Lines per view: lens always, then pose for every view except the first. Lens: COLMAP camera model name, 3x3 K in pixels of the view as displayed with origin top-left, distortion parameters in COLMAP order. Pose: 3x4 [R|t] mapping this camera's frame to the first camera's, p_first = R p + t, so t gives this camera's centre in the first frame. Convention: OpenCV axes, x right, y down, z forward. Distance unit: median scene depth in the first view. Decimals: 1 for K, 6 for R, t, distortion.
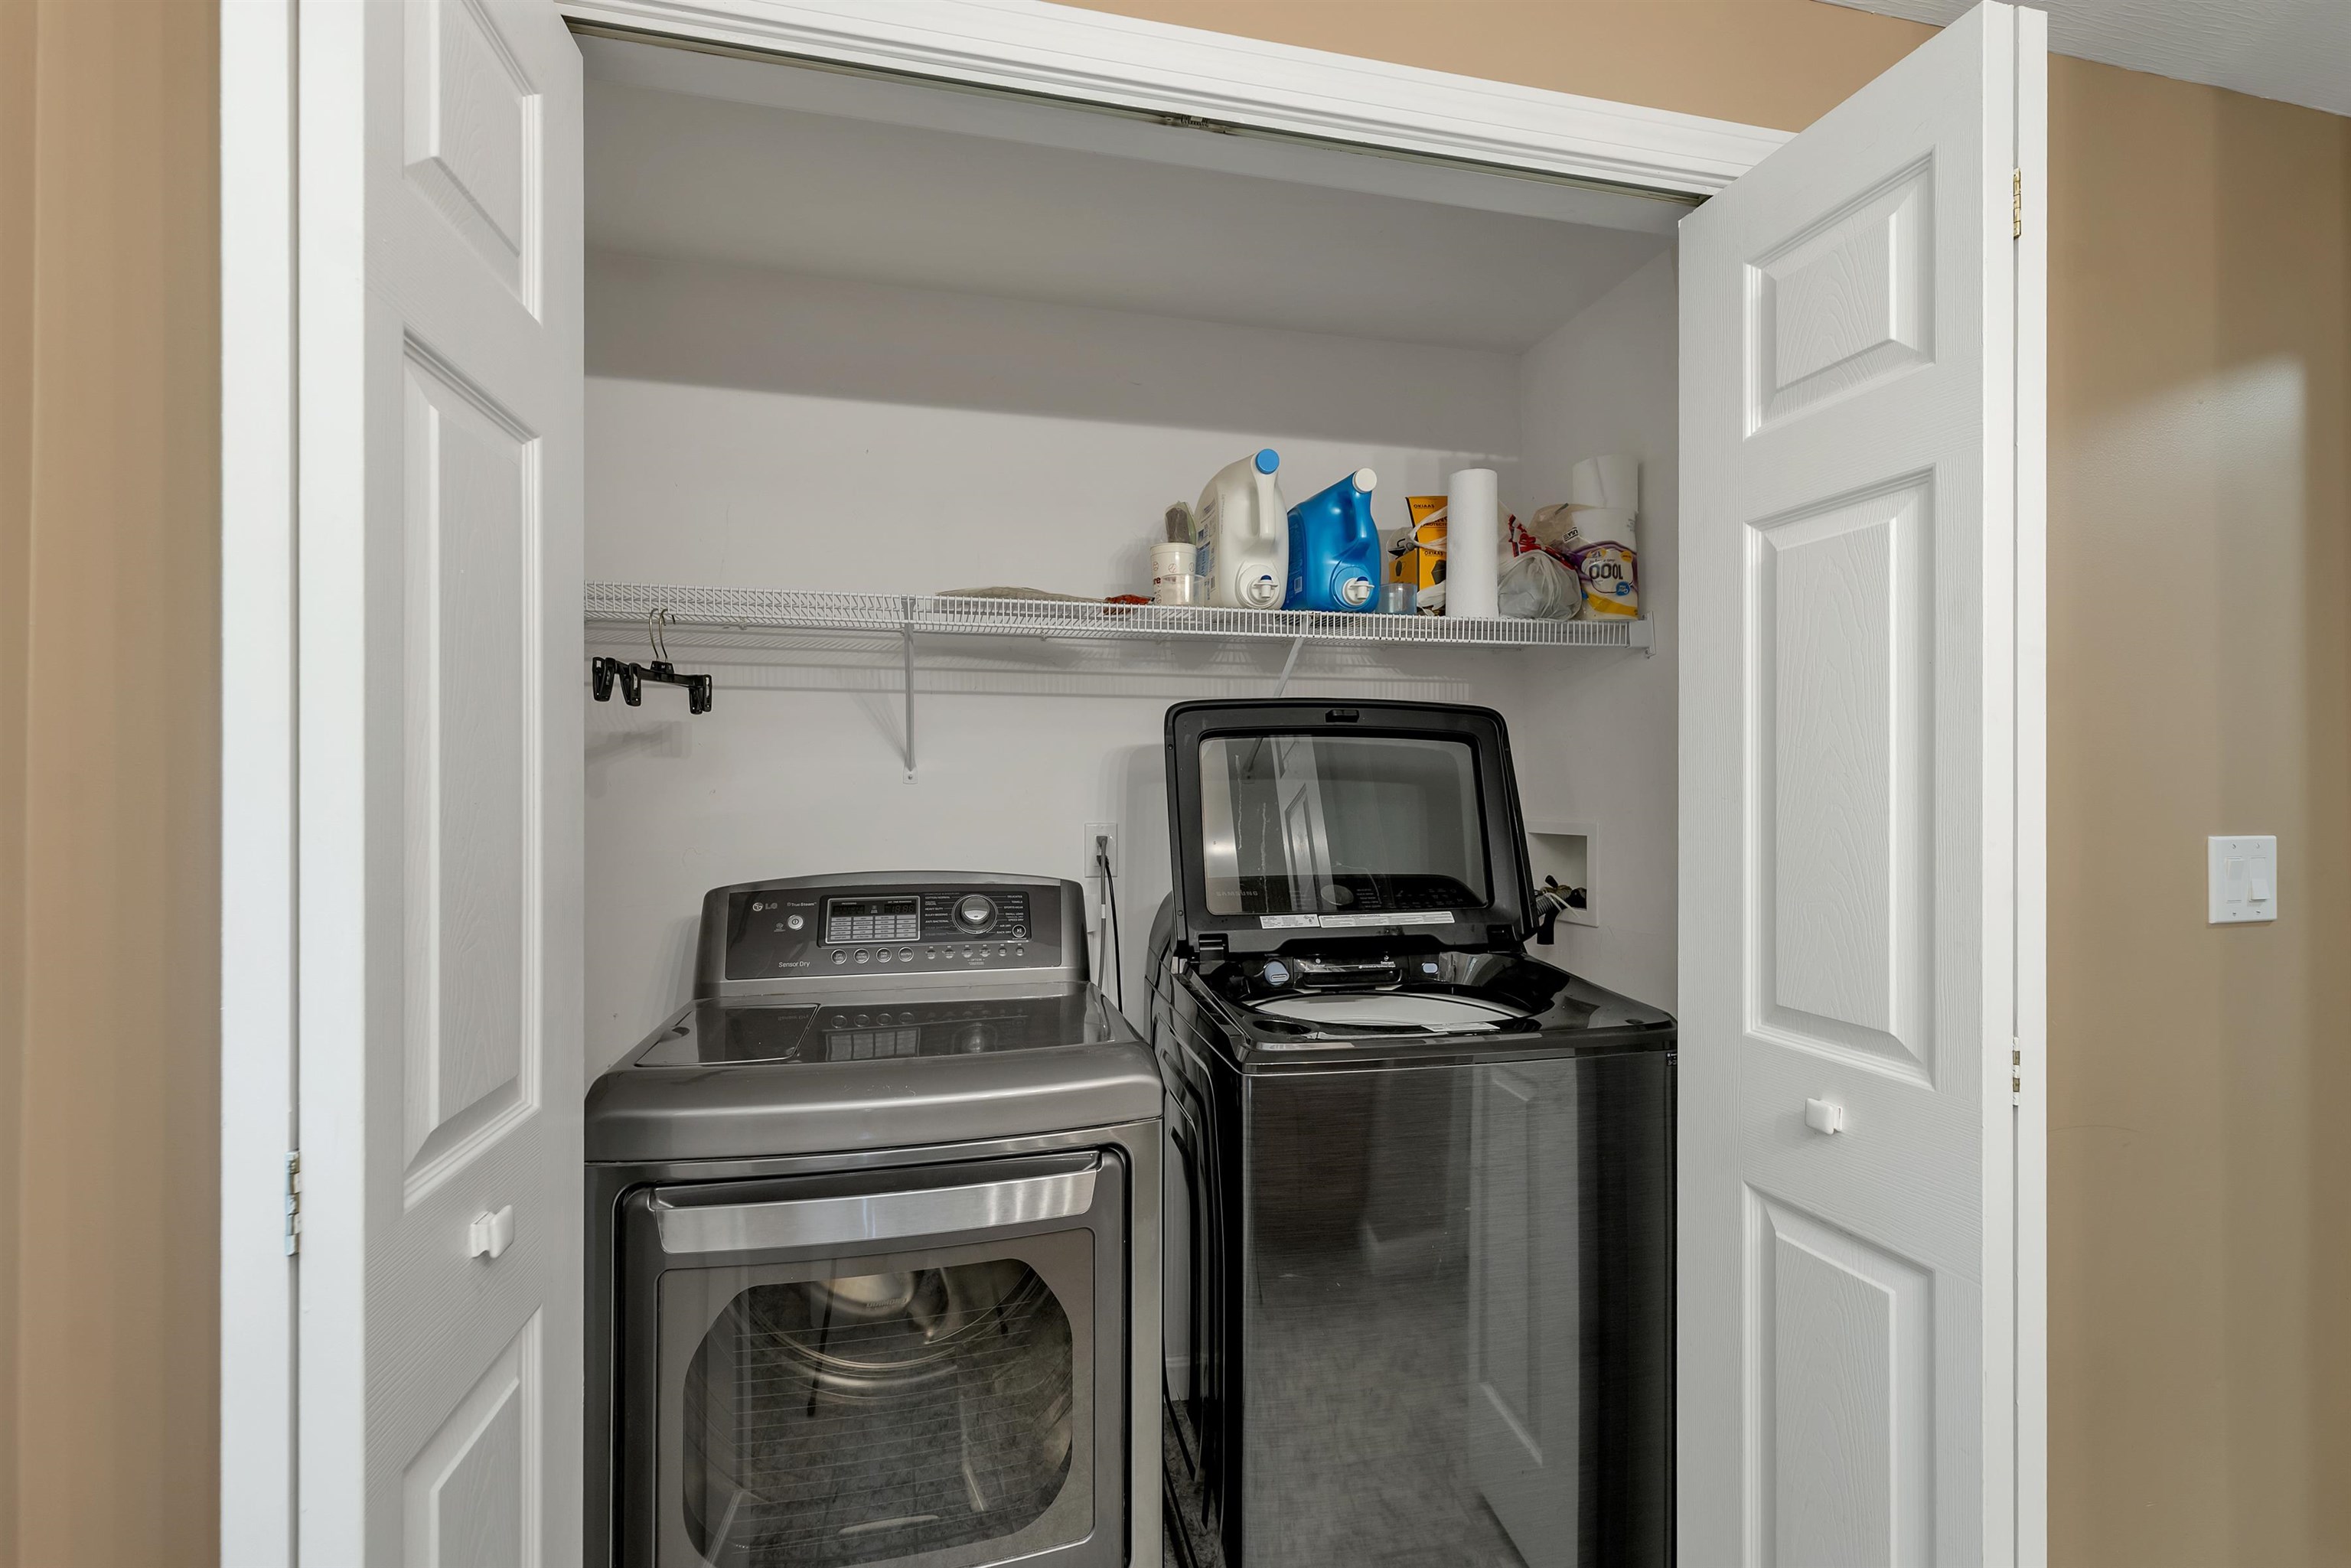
lens RADIAL K [[973.6, 0, 1170.5], [0, 973.6, 770.3], [0, 0, 1]] dist [-0.001029, -0.000205]
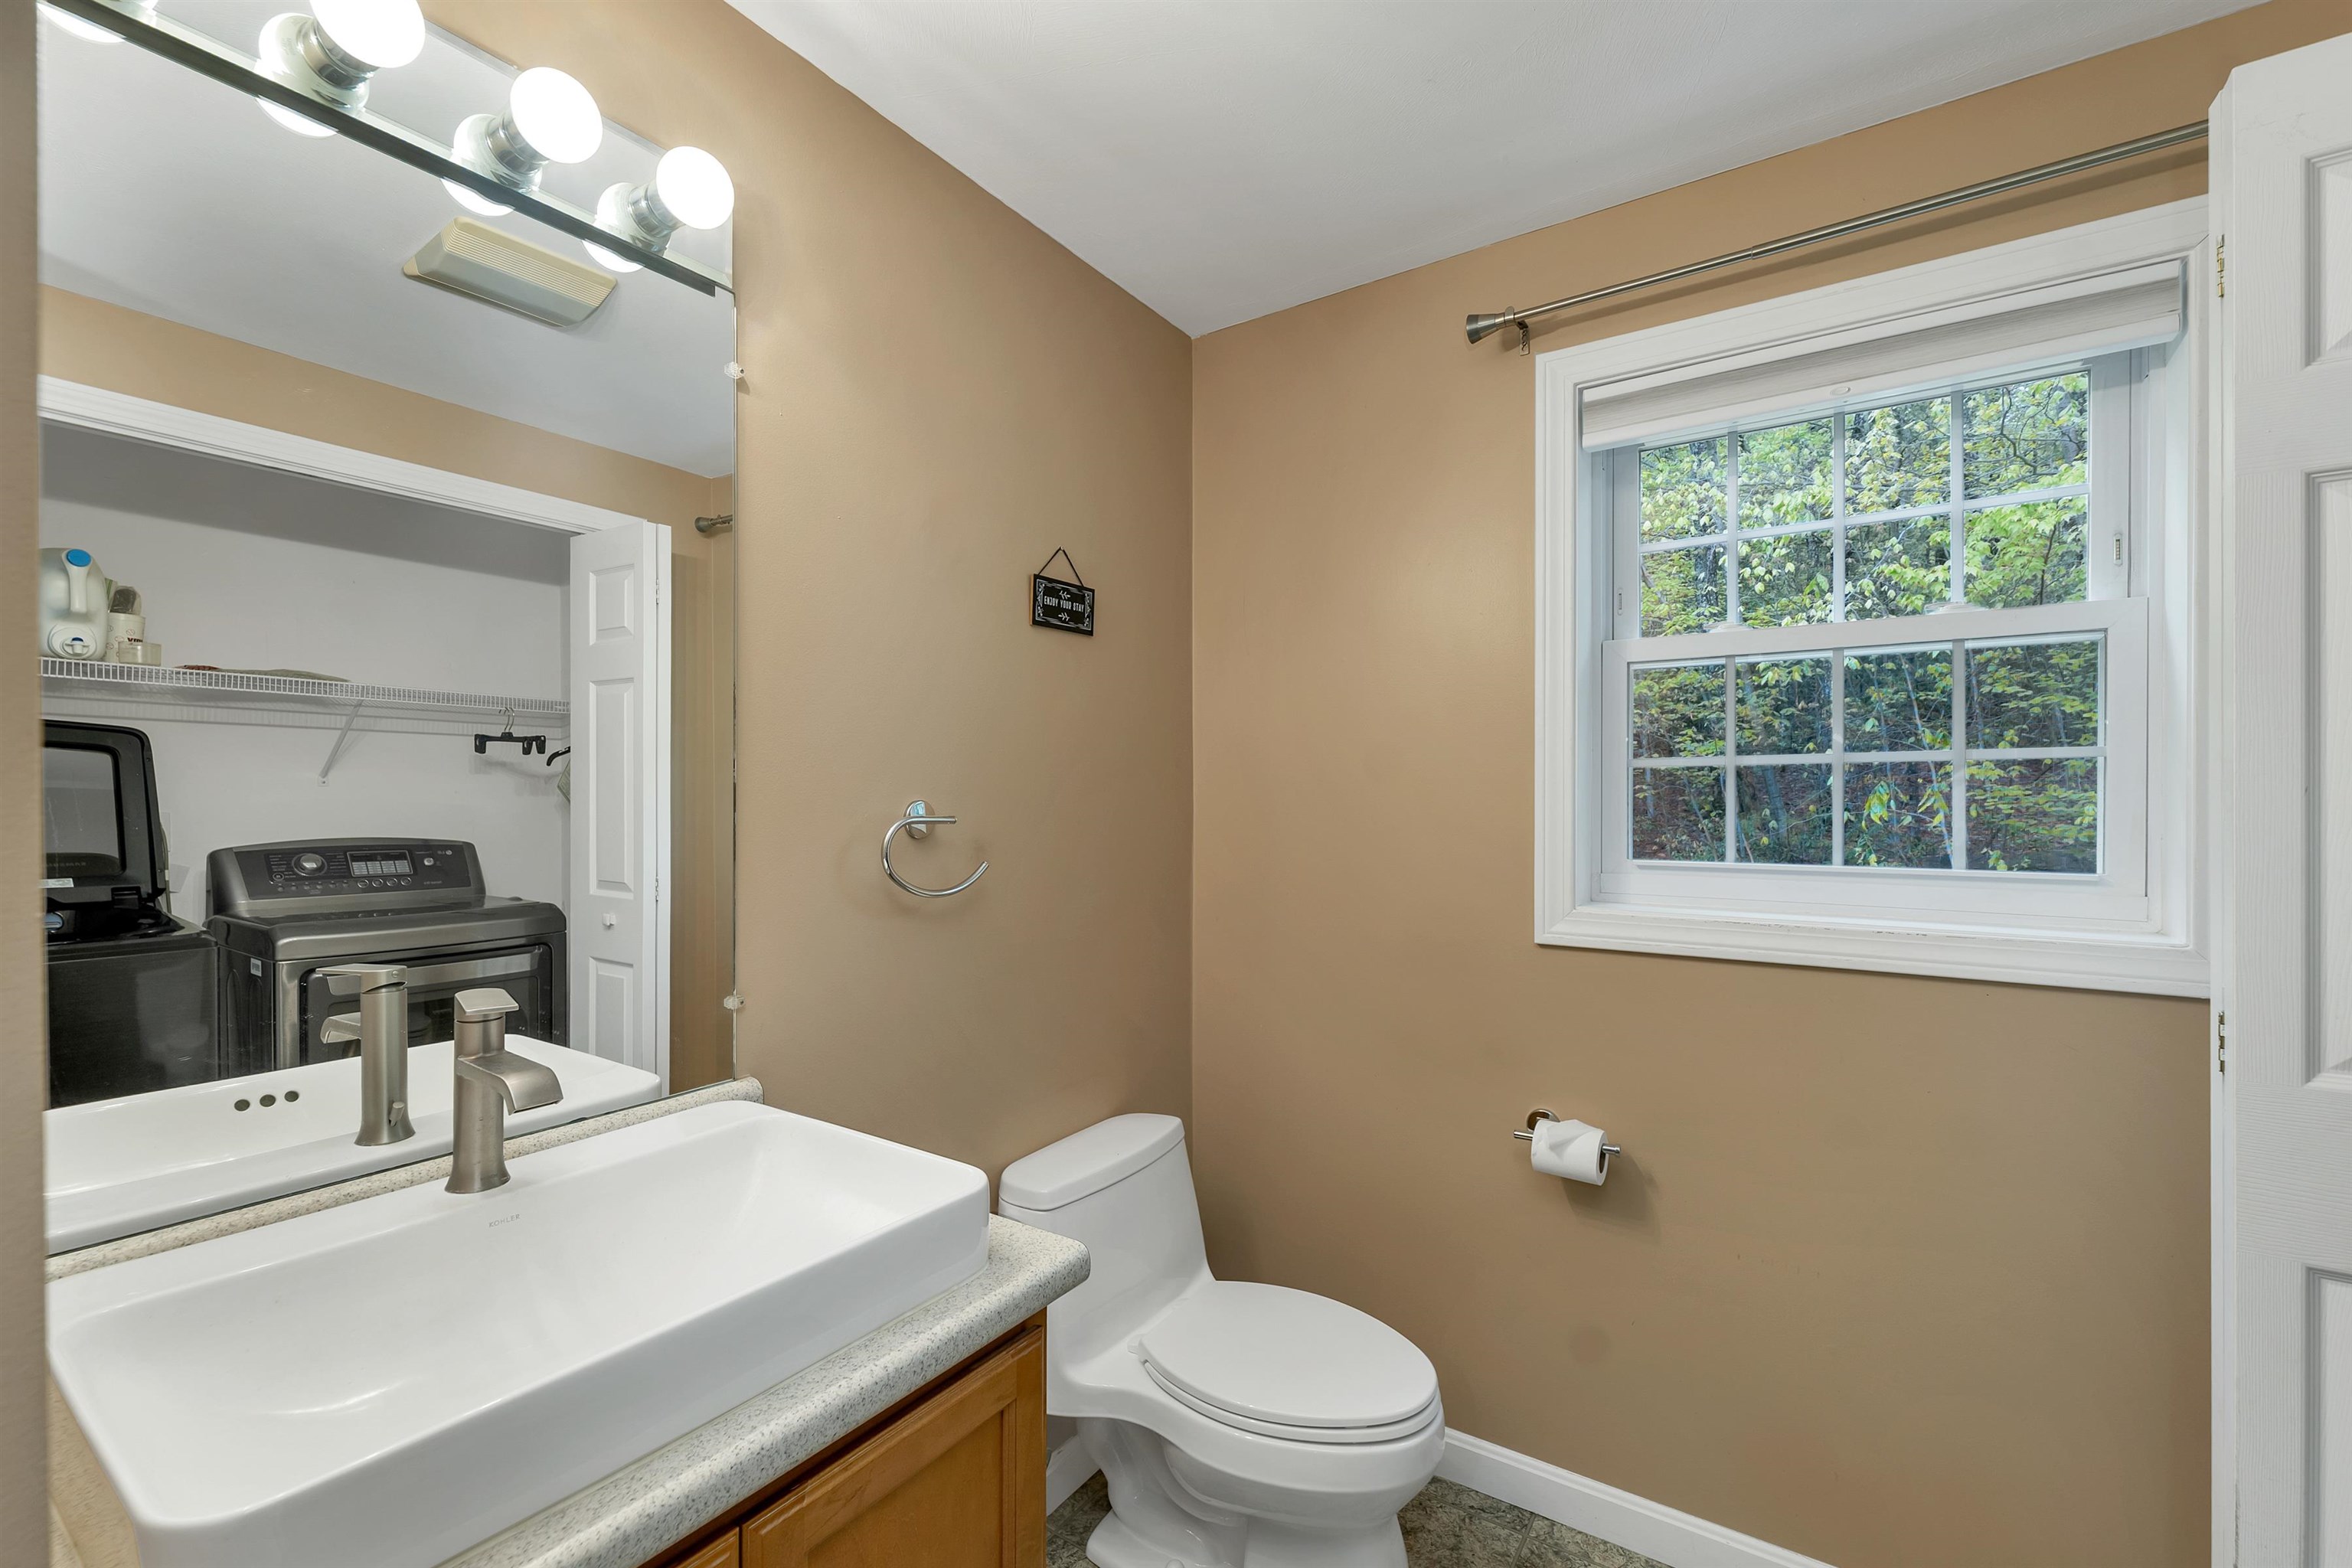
lens RADIAL K [[974.0, 0, 1171.0], [0, 974.0, 770.3], [0, 0, 1]] dist [-0.001029, -0.000205]
pose [[-0.066465, 0.030420, 0.997325, -1.980702], [-0.017478, 0.999346, -0.031647, 0.015429], [-0.997636, -0.019535, -0.065890, -0.276804]]
